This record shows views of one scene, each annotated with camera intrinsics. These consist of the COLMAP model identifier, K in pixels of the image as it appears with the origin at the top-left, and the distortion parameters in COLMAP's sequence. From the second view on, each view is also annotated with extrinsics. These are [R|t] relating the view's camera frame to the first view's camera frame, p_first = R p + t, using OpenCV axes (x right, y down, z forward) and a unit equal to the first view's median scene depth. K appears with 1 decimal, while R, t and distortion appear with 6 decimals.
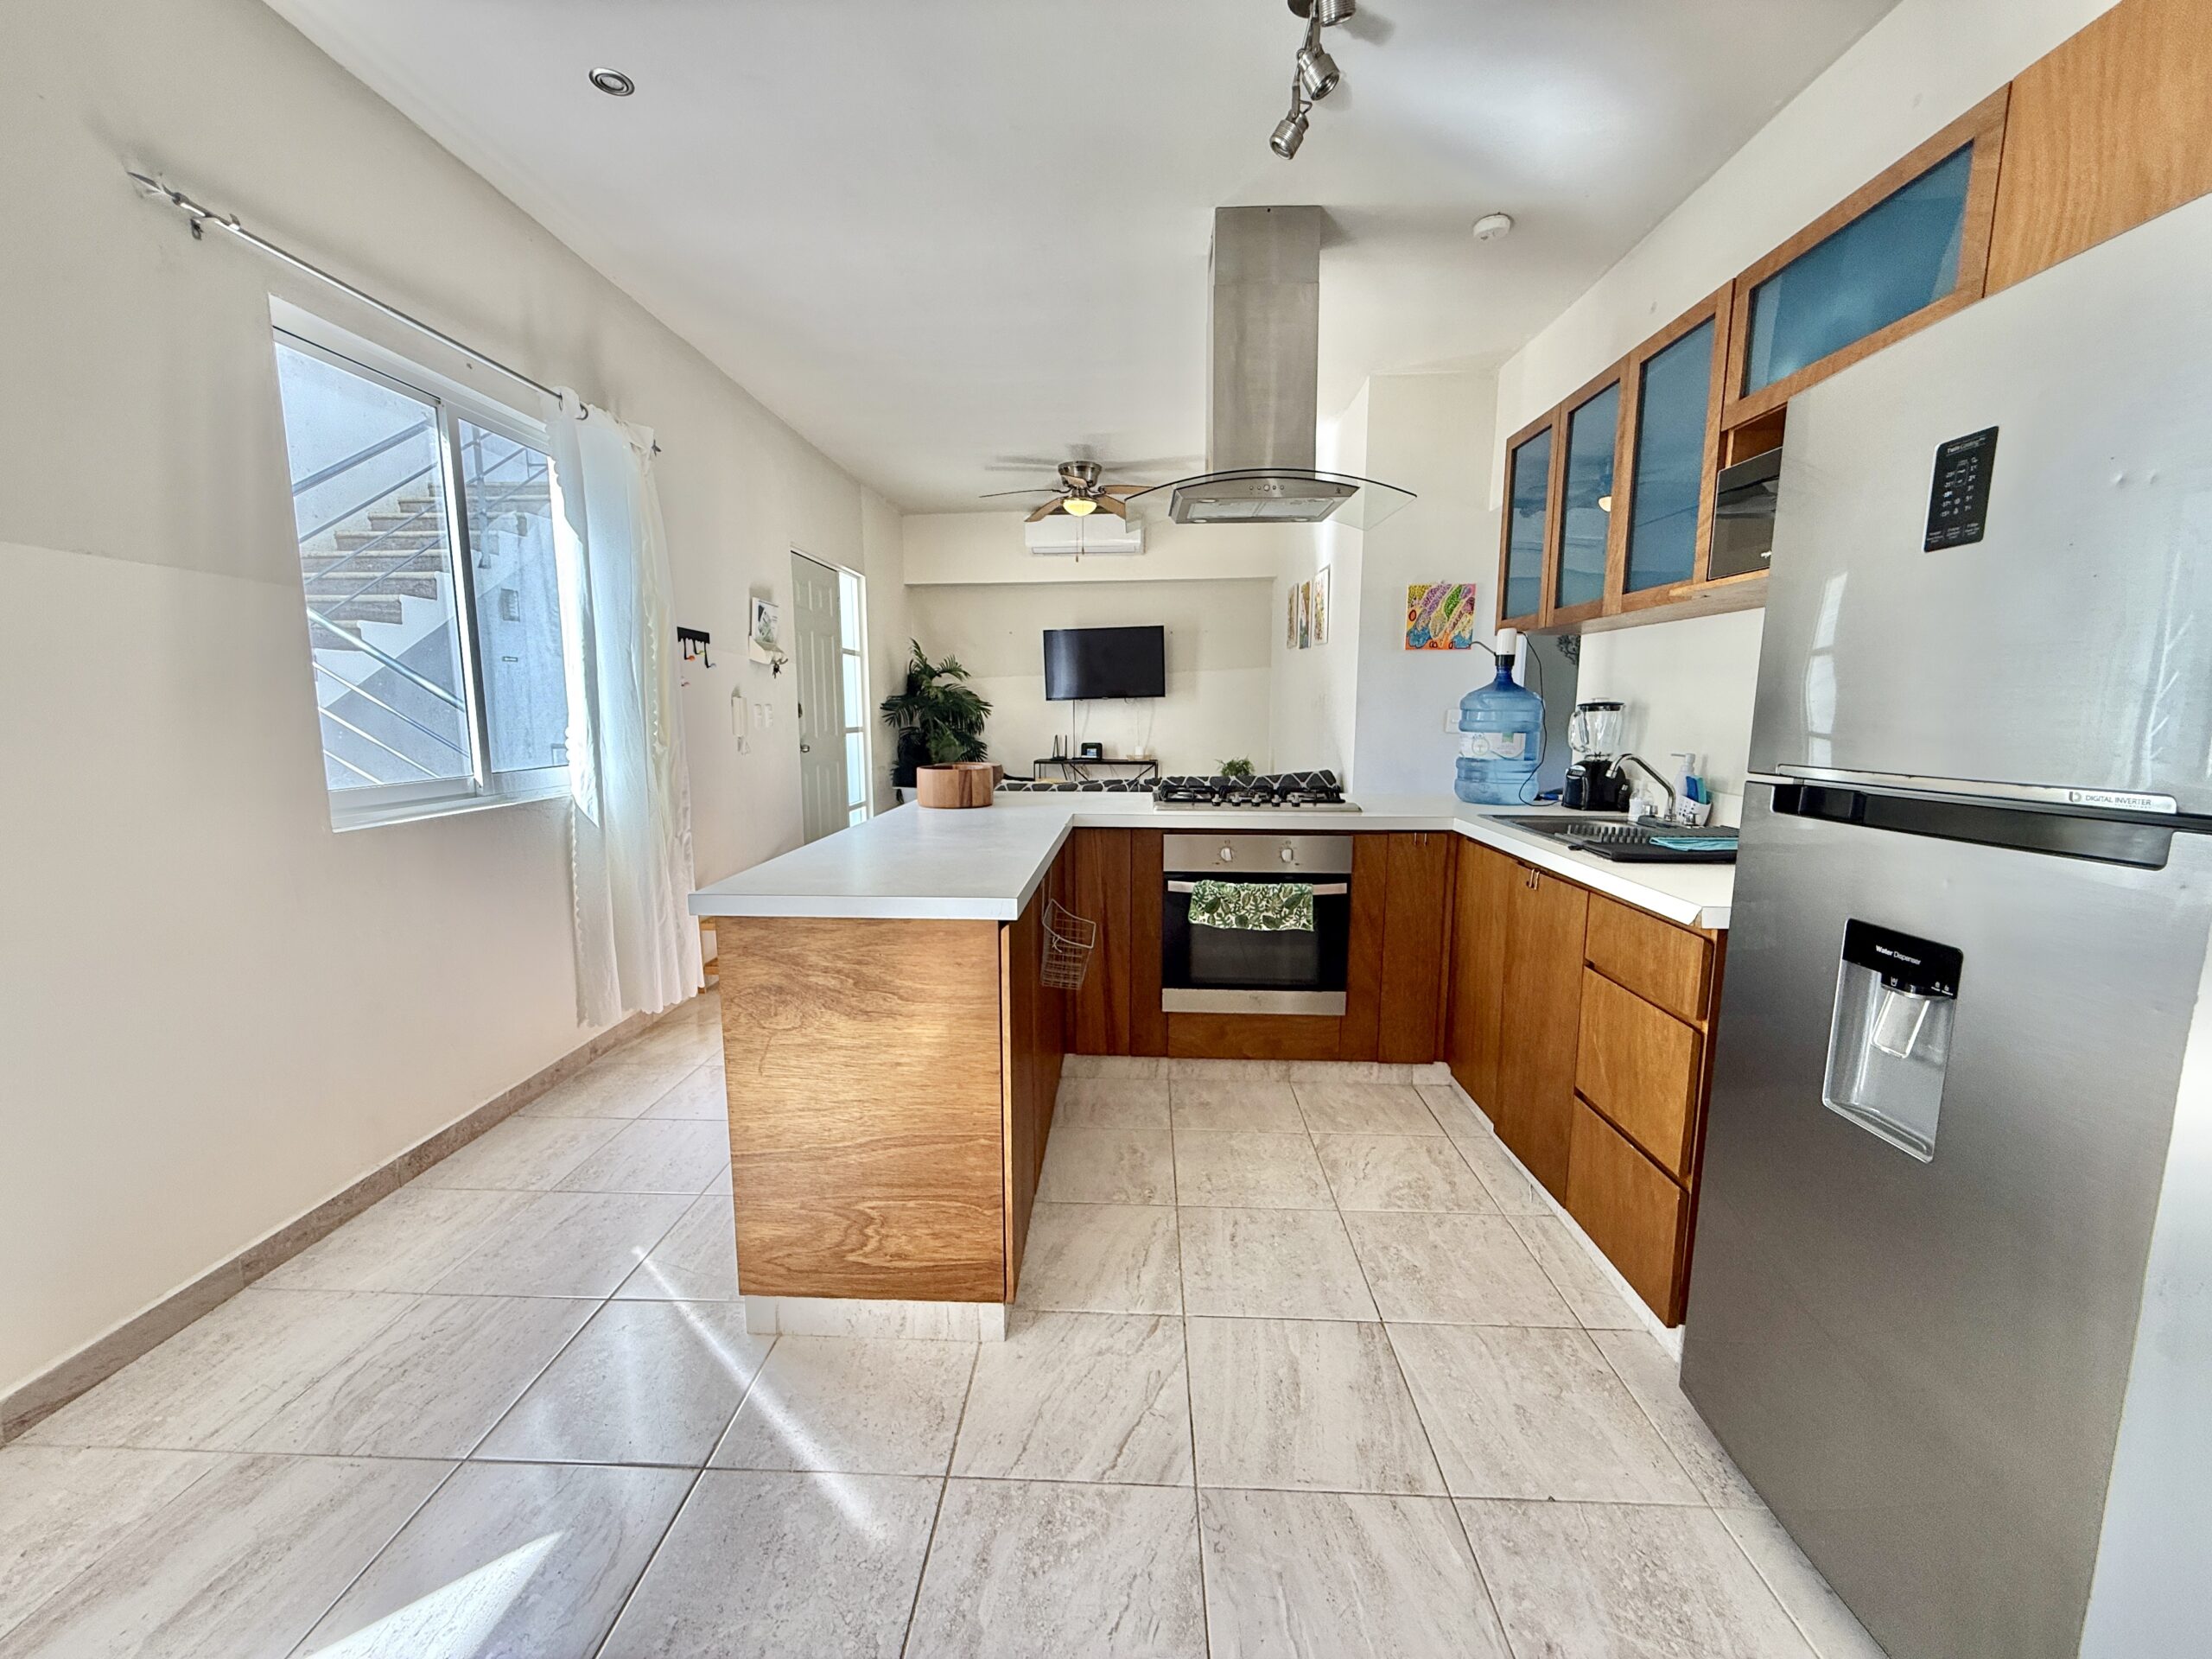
lens RADIAL K [[883.2, 0, 1101.7], [0, 883.2, 826.3], [0, 0, 1]] dist [0.000403, 0.000646]
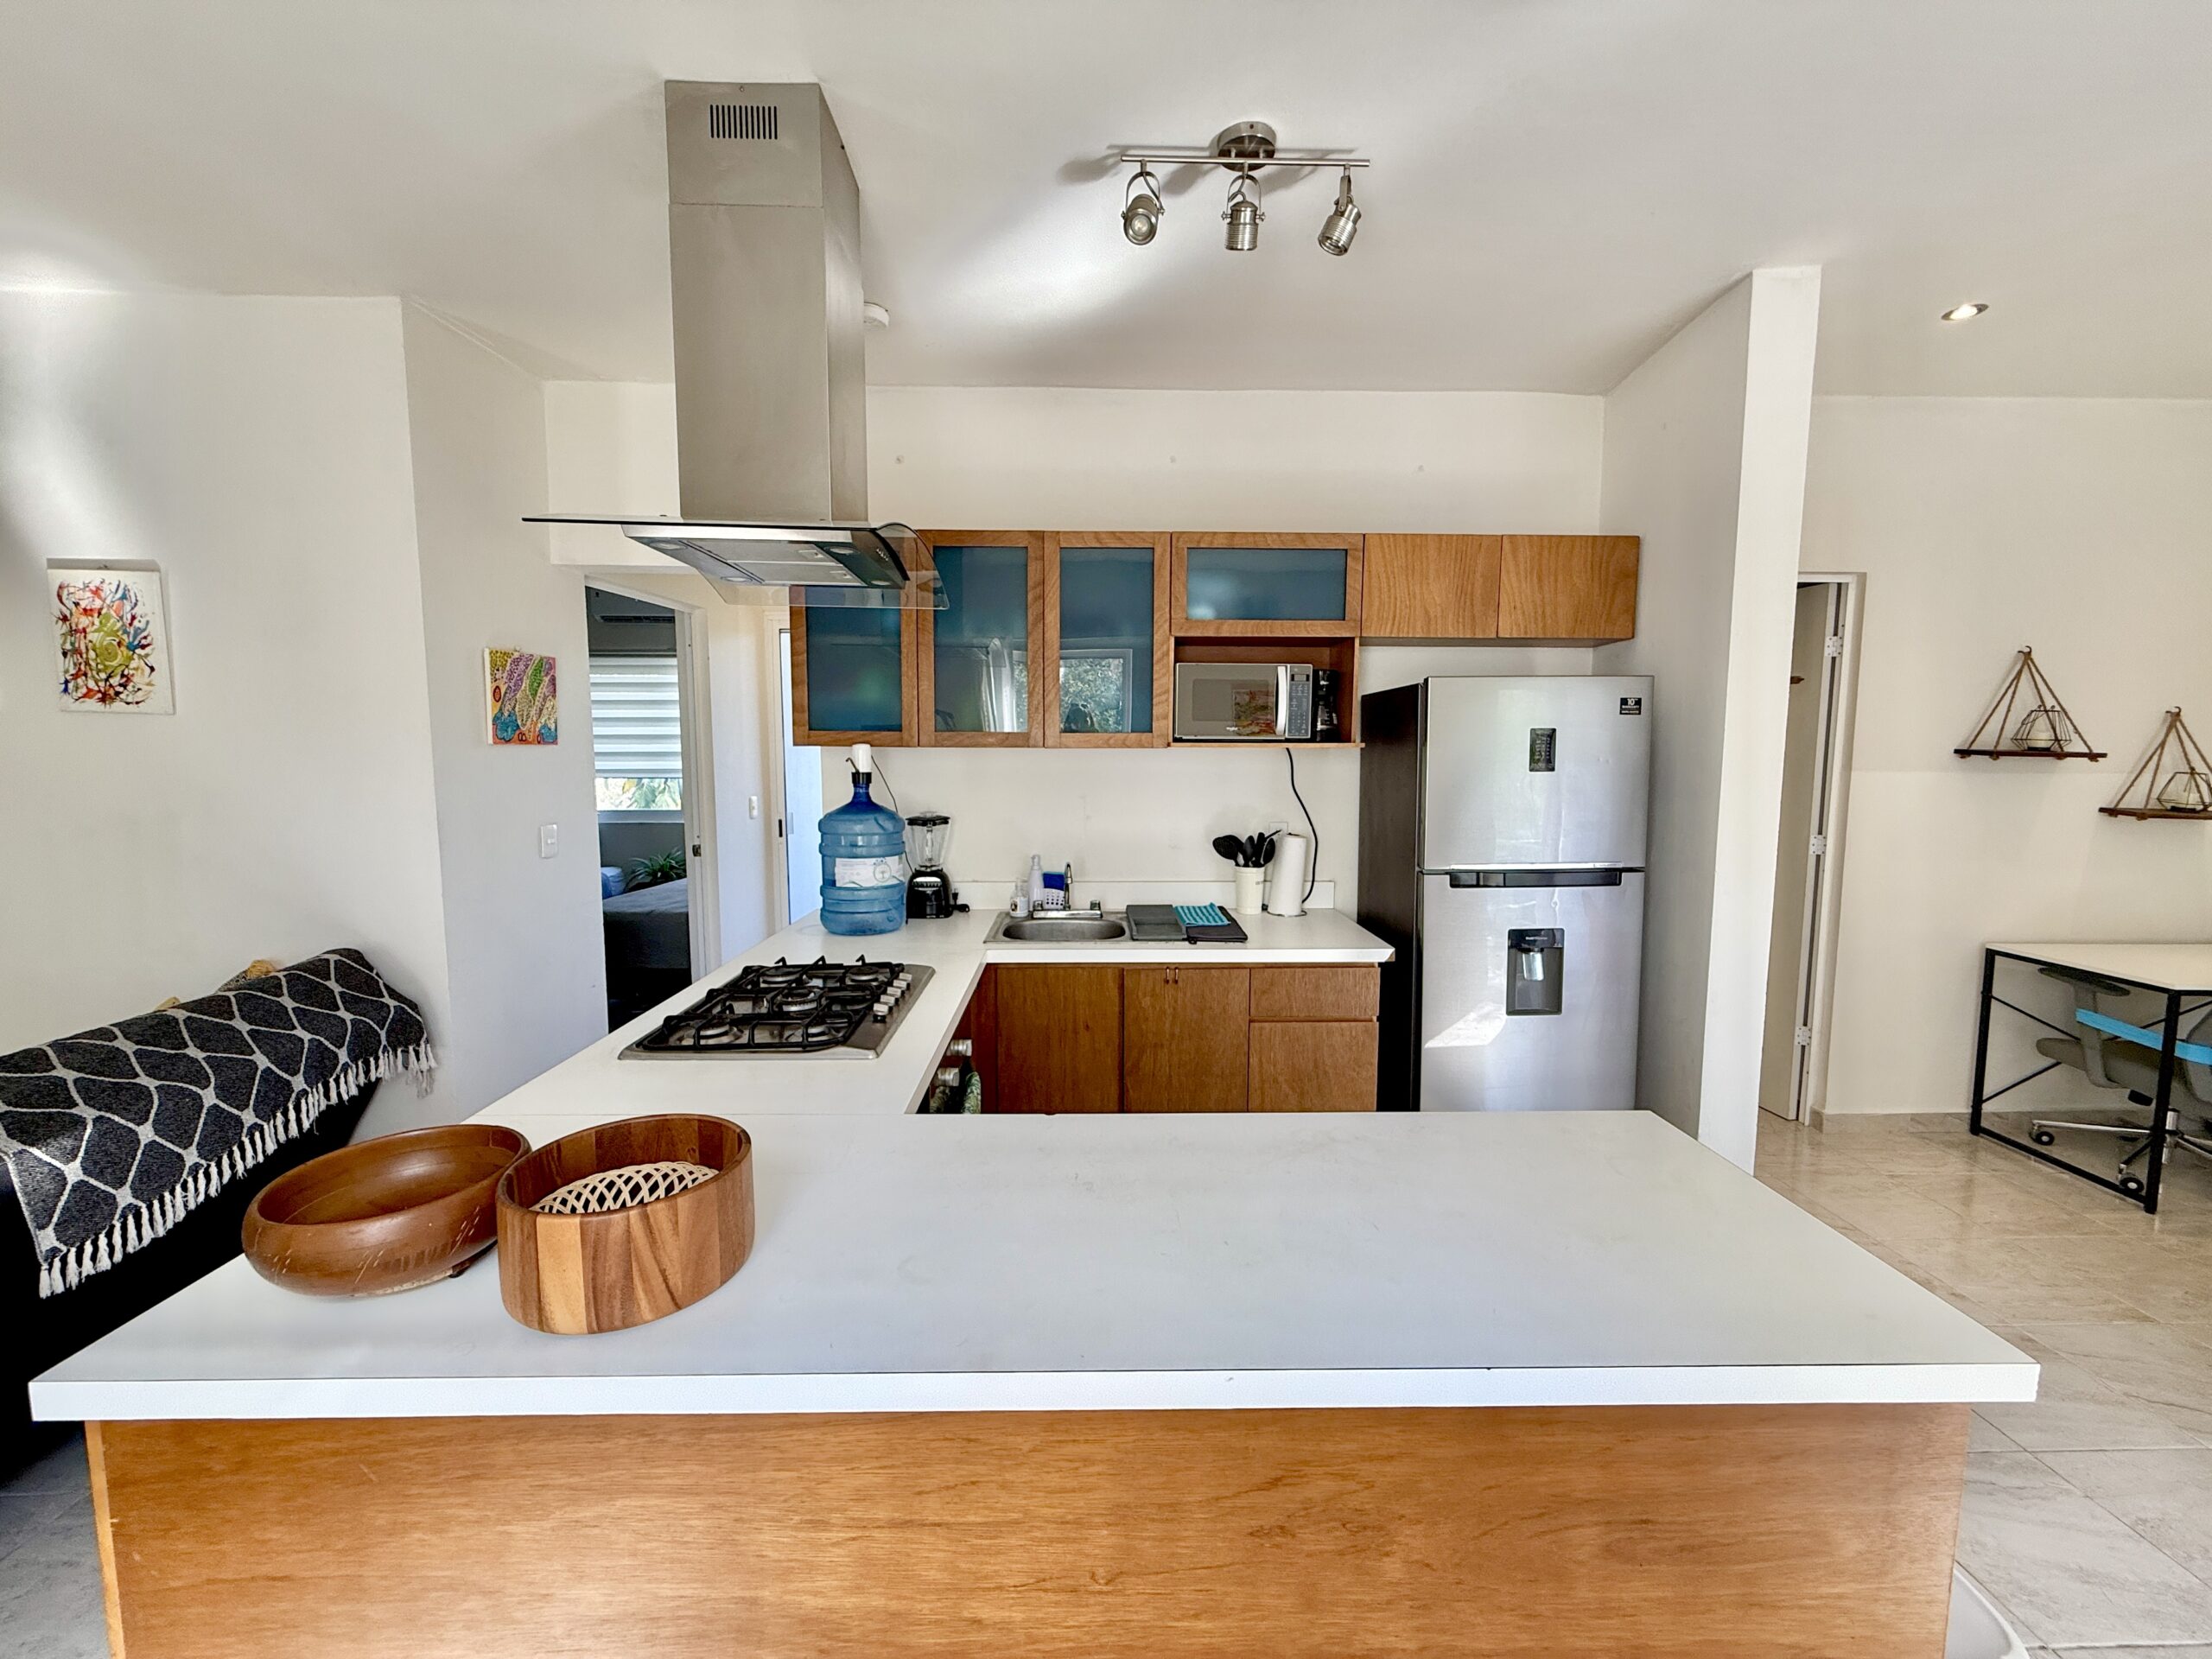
lens RADIAL K [[882.9, 0, 1102.8], [0, 882.9, 830.0], [0, 0, 1]] dist [0.000727, -0.000154]
pose [[-0.066126, -0.094846, 0.993293, -0.403896], [0.134145, 0.985590, 0.103041, -0.163021], [-0.988753, 0.140059, -0.052450, 0.672316]]
